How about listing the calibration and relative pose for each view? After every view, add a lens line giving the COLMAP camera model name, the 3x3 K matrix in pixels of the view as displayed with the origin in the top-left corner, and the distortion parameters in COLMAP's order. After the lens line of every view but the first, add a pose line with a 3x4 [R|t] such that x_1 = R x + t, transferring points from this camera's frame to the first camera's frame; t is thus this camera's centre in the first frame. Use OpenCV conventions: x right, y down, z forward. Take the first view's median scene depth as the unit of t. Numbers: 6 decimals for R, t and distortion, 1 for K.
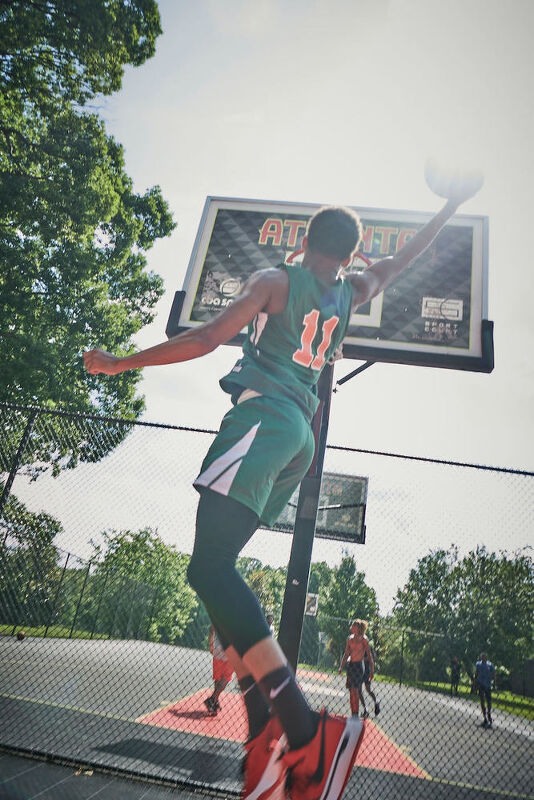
lens RADIAL K [[564.1, 0, 266.1], [0, 564.1, 400.1], [0, 0, 1]] dist [0.014330, 0.001121]
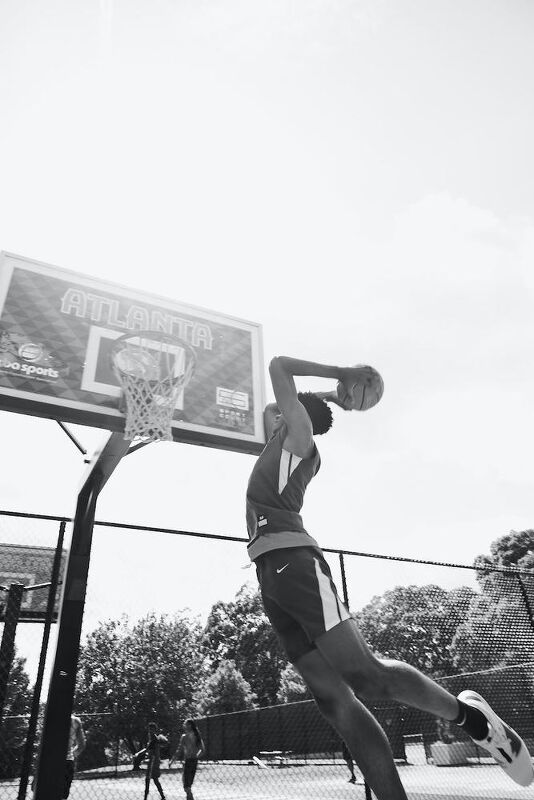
lens RADIAL K [[564.1, 0, 264.8], [0, 564.1, 400.5], [0, 0, 1]] dist [0.014330, 0.001121]
pose [[0.838205, 0.096189, 0.536806, -0.233602], [-0.034239, 0.991662, -0.124232, -0.017361], [-0.544280, 0.085752, 0.834509, 0.010204]]
